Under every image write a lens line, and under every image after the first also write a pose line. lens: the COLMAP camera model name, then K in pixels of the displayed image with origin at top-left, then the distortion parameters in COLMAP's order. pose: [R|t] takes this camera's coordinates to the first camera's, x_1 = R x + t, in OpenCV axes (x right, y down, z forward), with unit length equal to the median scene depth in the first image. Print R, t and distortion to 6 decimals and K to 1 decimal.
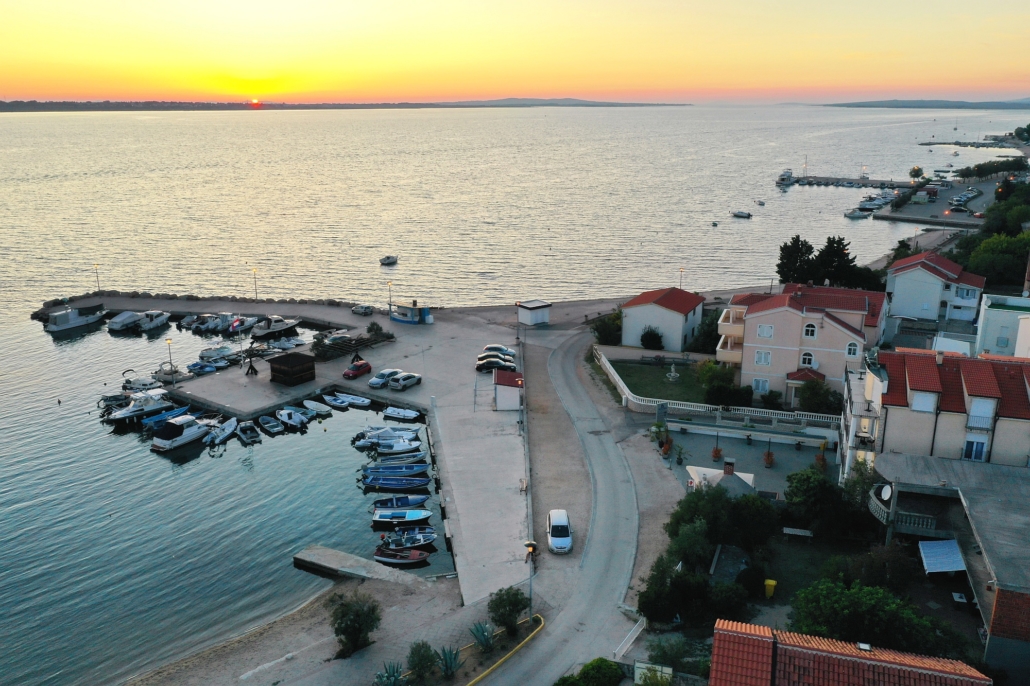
lens RADIAL K [[827.6, 0, 517.5], [0, 827.6, 343.6], [0, 0, 1]] dist [0.001953, 0.000884]
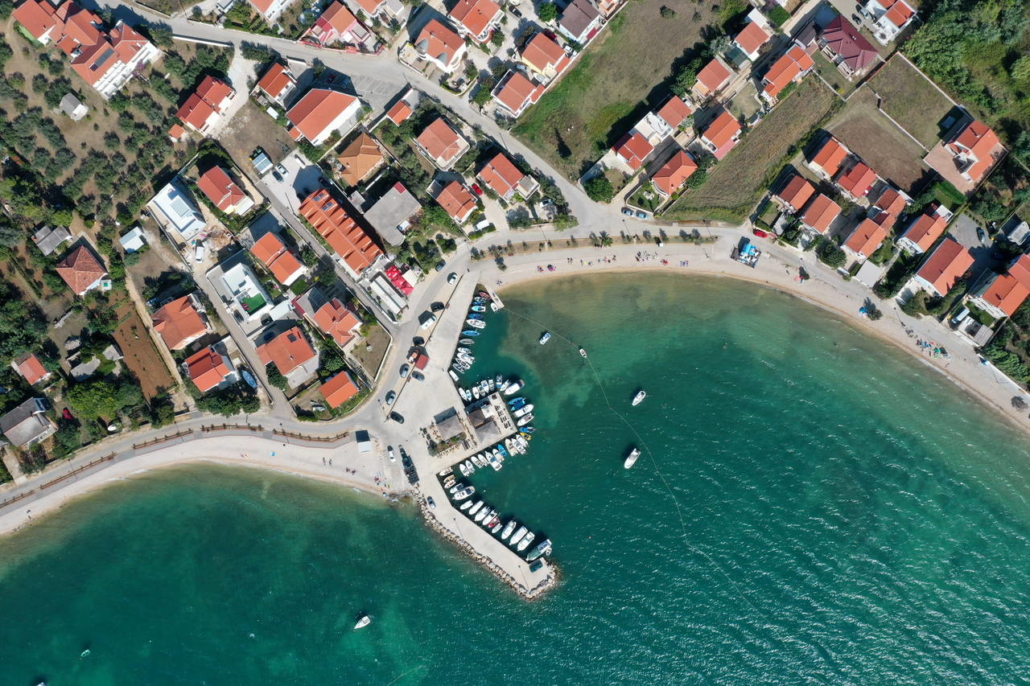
lens RADIAL K [[809.3, 0, 517.2], [0, 809.3, 343.1], [0, 0, 1]] dist [0.006226, 0.000934]
pose [[-0.881039, -0.472447, 0.023768, -0.349106], [0.145410, -0.222670, 0.963988, -2.711384], [-0.450141, 0.852767, 0.264880, -0.048139]]
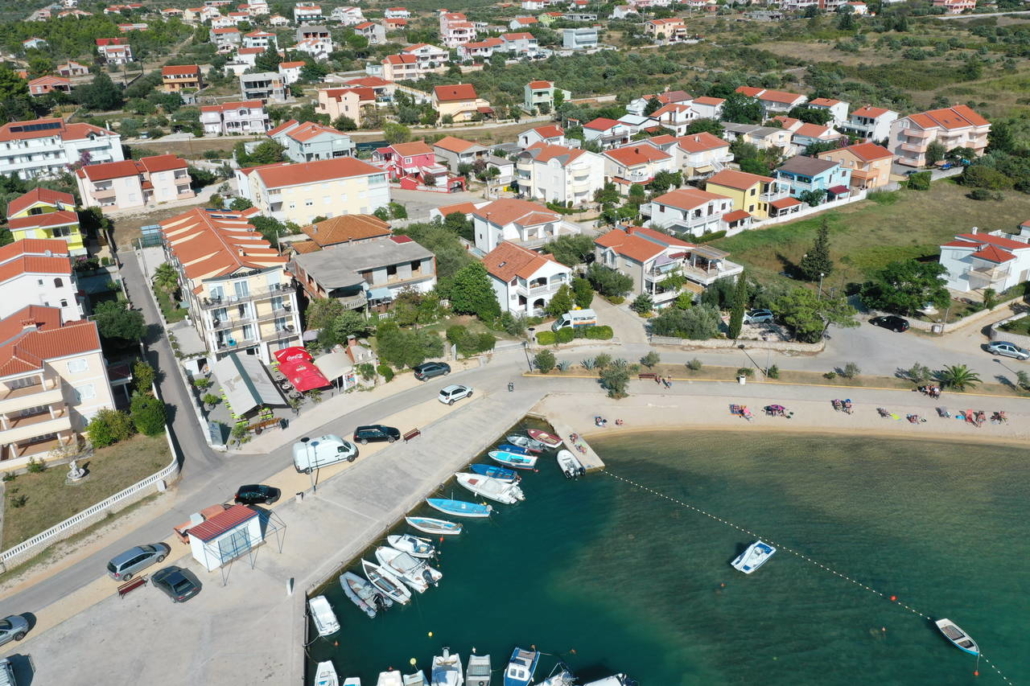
lens RADIAL K [[816.6, 0, 518.9], [0, 816.6, 343.9], [0, 0, 1]] dist [0.003684, 0.001474]
pose [[-0.743335, -0.265357, 0.614035, -0.581145], [0.205213, 0.783224, 0.586897, -0.431394], [-0.636664, 0.562269, -0.527743, 1.061845]]
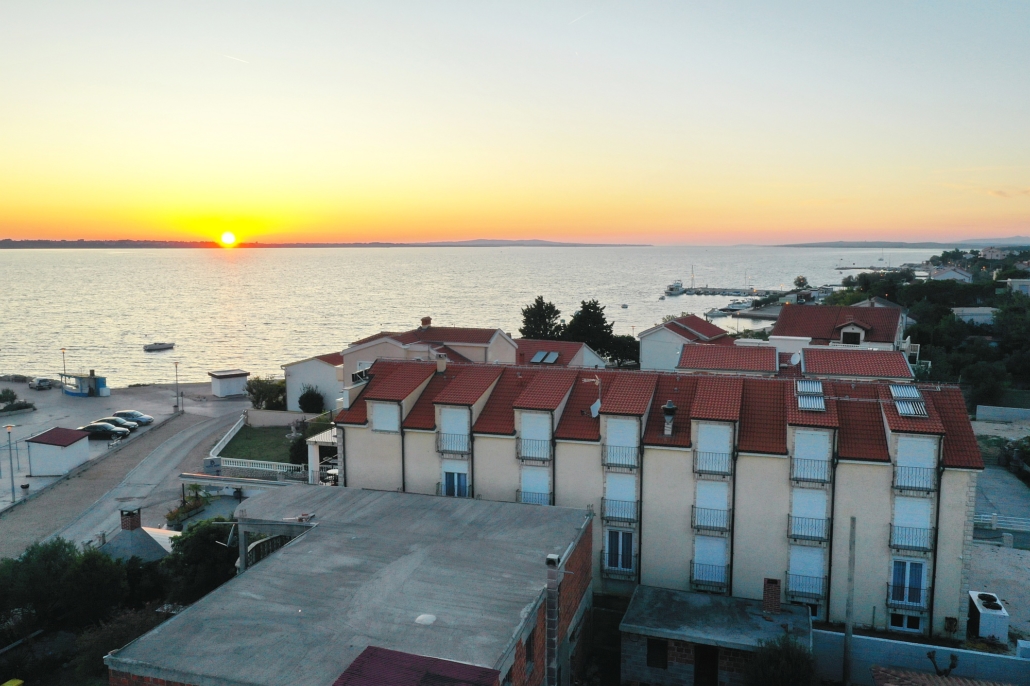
lens RADIAL K [[816.6, 0, 518.9], [0, 816.6, 343.9], [0, 0, 1]] dist [0.003684, 0.001474]
pose [[0.999417, -0.001460, 0.034122, 0.371607], [0.006971, 0.986776, -0.161943, 0.078471], [-0.033434, 0.162086, 0.986210, 0.192820]]
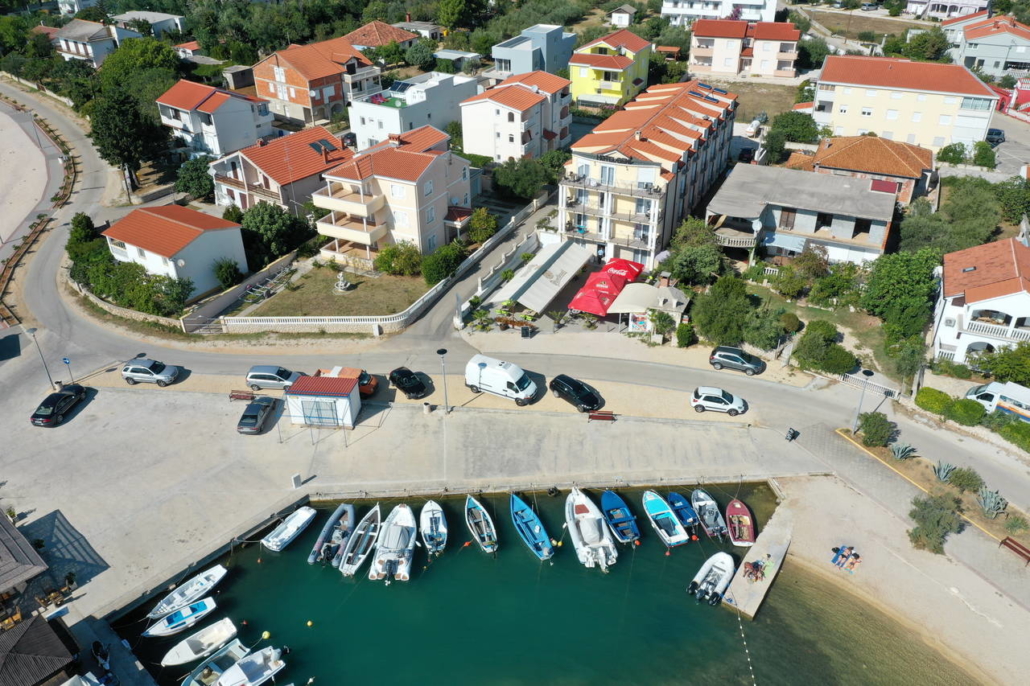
lens RADIAL K [[816.6, 0, 518.9], [0, 816.6, 343.9], [0, 0, 1]] dist [0.003684, 0.001474]
pose [[0.118546, -0.519584, 0.846156, -0.527914], [0.280590, 0.834962, 0.473400, -0.252900], [-0.952479, 0.181303, 0.244772, 0.625651]]
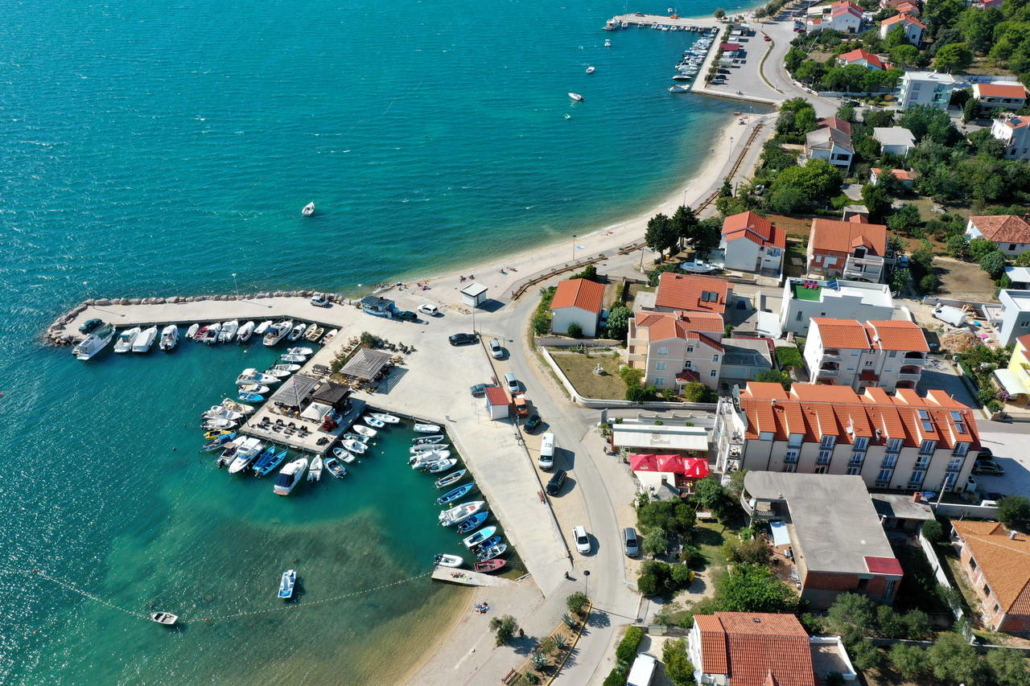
lens RADIAL K [[809.3, 0, 517.2], [0, 809.3, 343.1], [0, 0, 1]] dist [0.006226, 0.000934]
pose [[0.969719, -0.136848, 0.202279, -0.237269], [0.071160, 0.950646, 0.302006, -0.447238], [-0.233625, -0.278467, 0.931598, -0.300077]]
